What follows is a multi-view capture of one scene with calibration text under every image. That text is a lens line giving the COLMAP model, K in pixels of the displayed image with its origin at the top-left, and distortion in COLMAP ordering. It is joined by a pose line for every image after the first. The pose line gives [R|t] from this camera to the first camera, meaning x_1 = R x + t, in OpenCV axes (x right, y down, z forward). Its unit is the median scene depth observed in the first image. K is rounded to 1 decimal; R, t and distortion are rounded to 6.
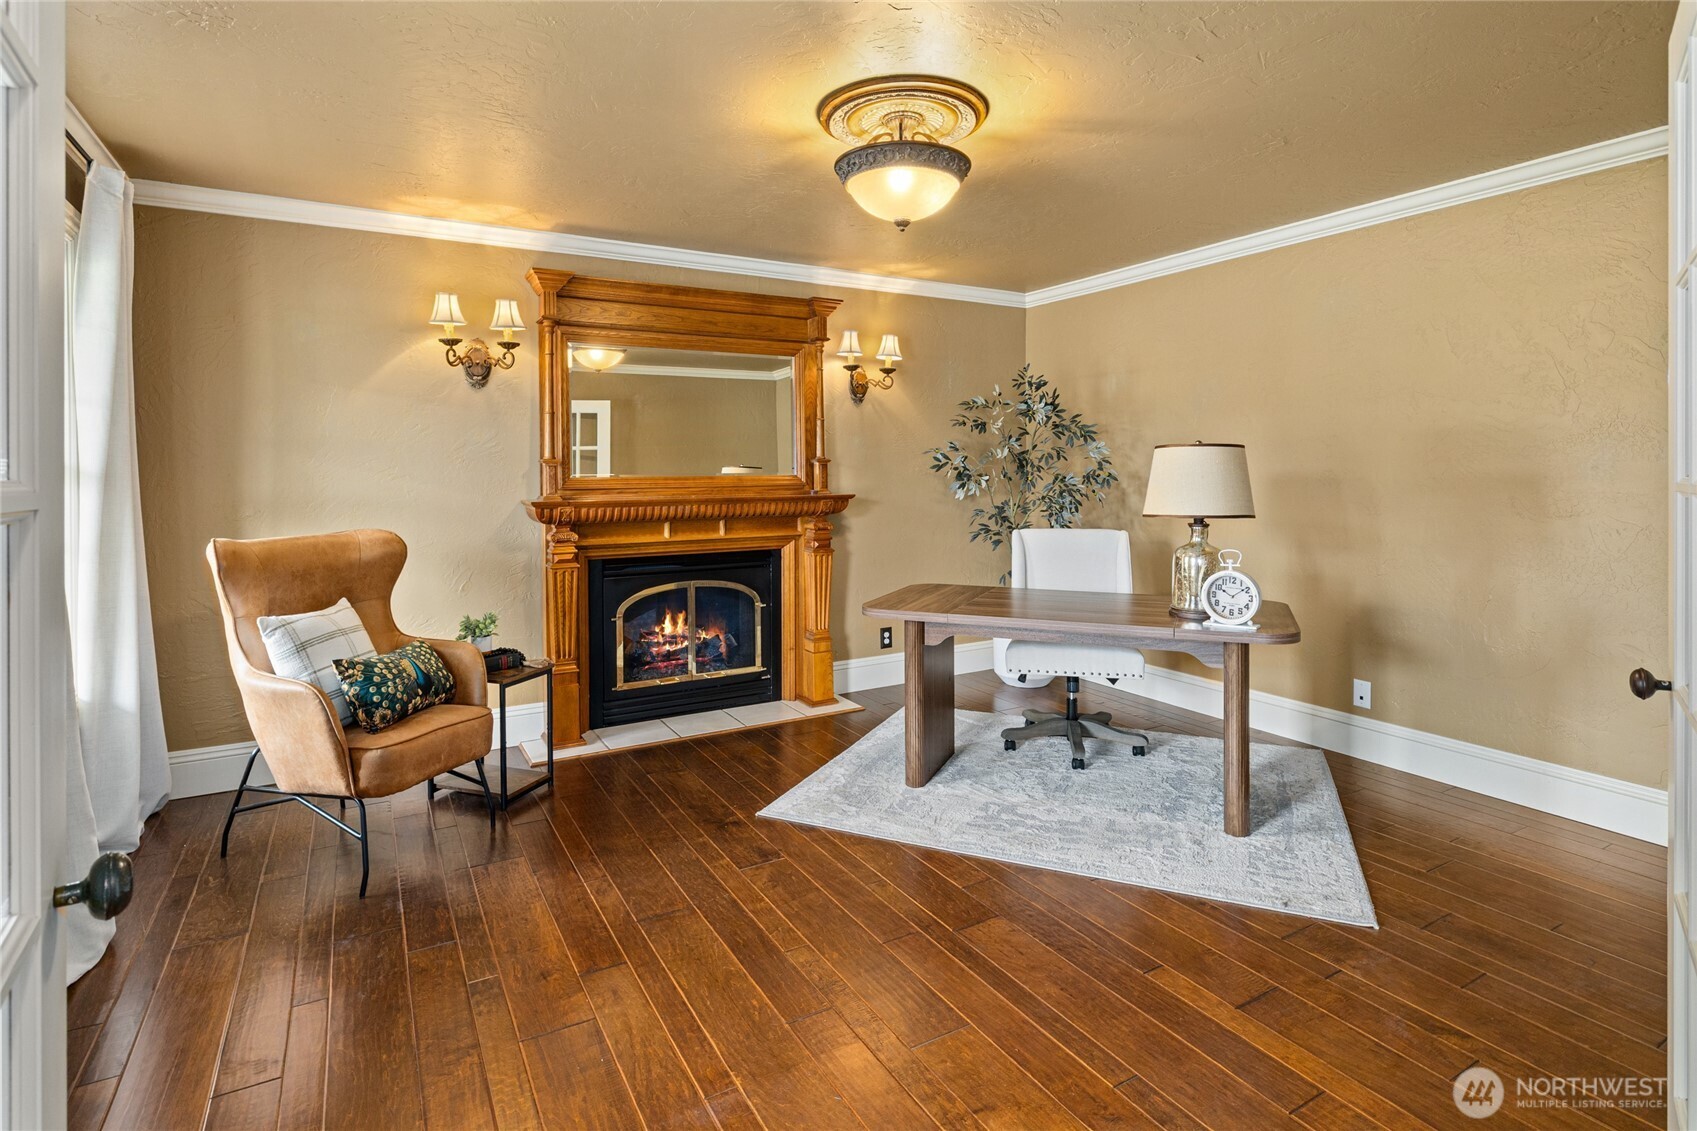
lens RADIAL K [[858.4, 0, 861.4], [0, 858.4, 467.5], [0, 0, 1]] dist [0.000145, -0.000823]
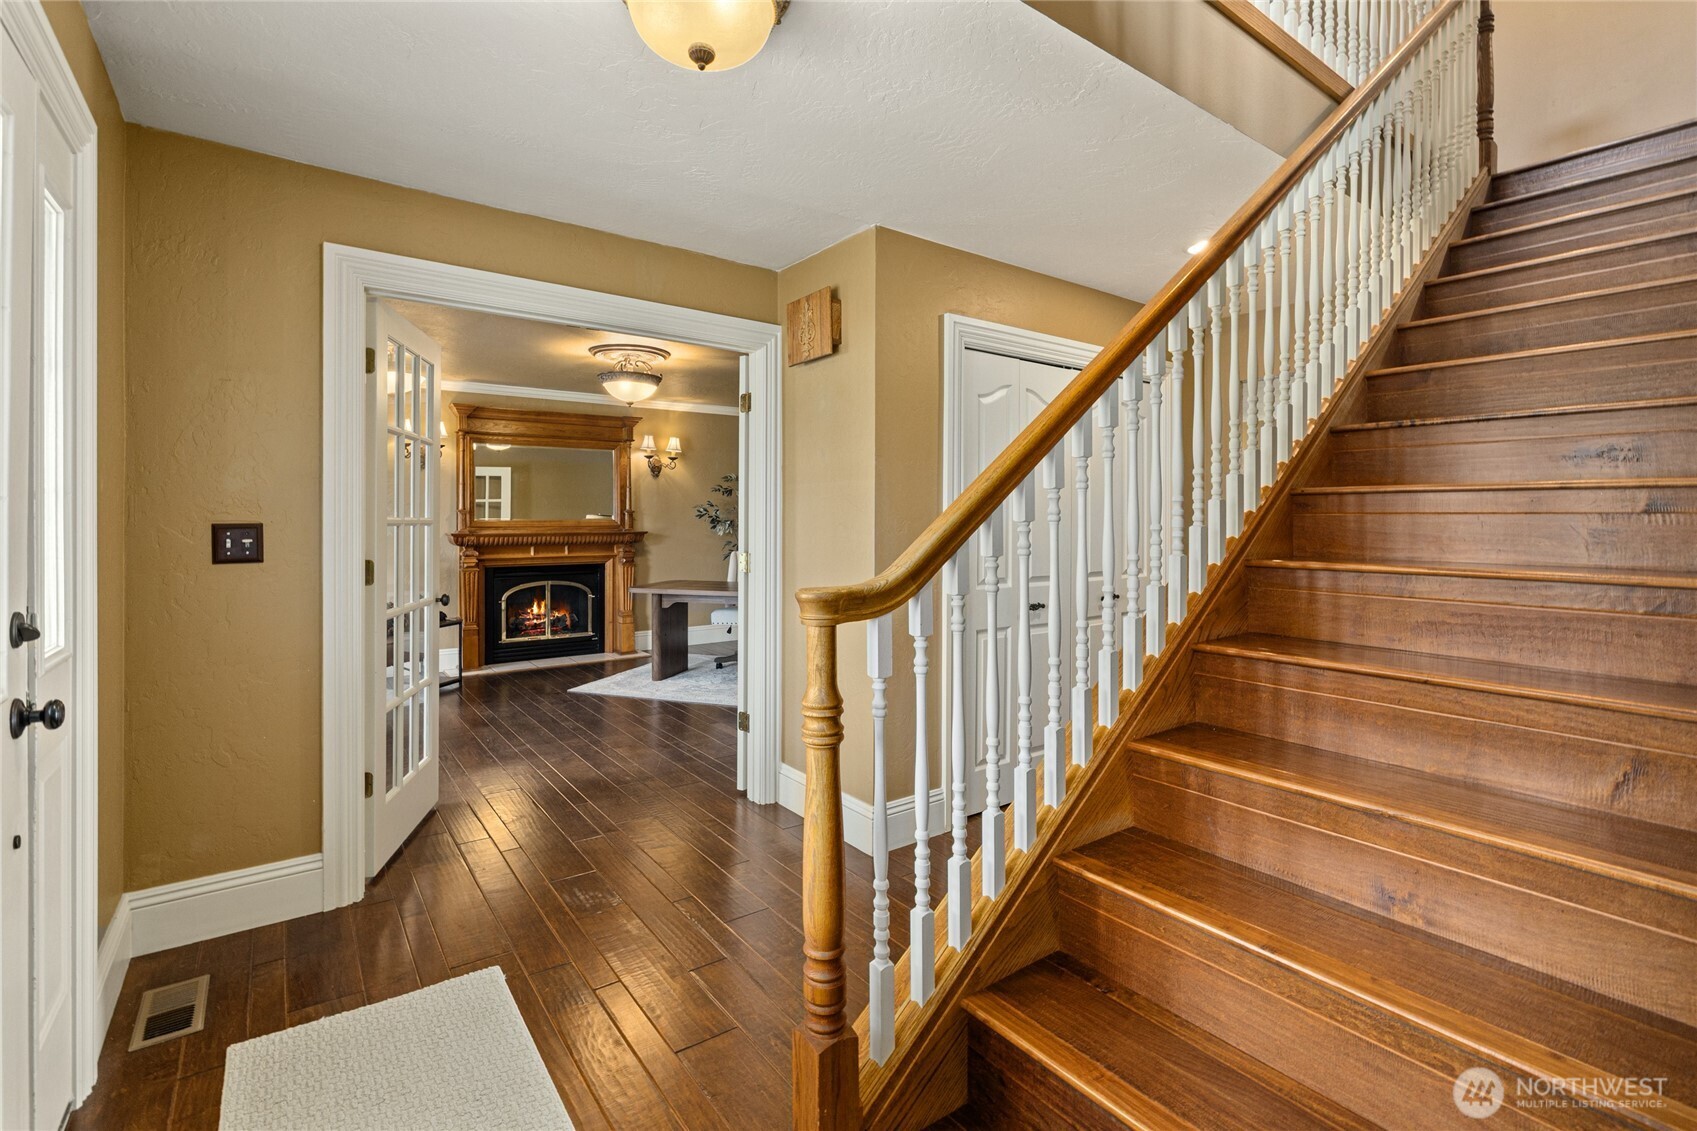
lens RADIAL K [[773.4, 0, 837.3], [0, 773.4, 512.7], [0, 0, 1]] dist [0.000996, -0.000073]
pose [[0.995686, 0.008376, 0.092407, 0.234694], [-0.008017, 0.999959, -0.004248, -0.002505], [-0.092438, 0.003489, 0.995712, -0.596579]]
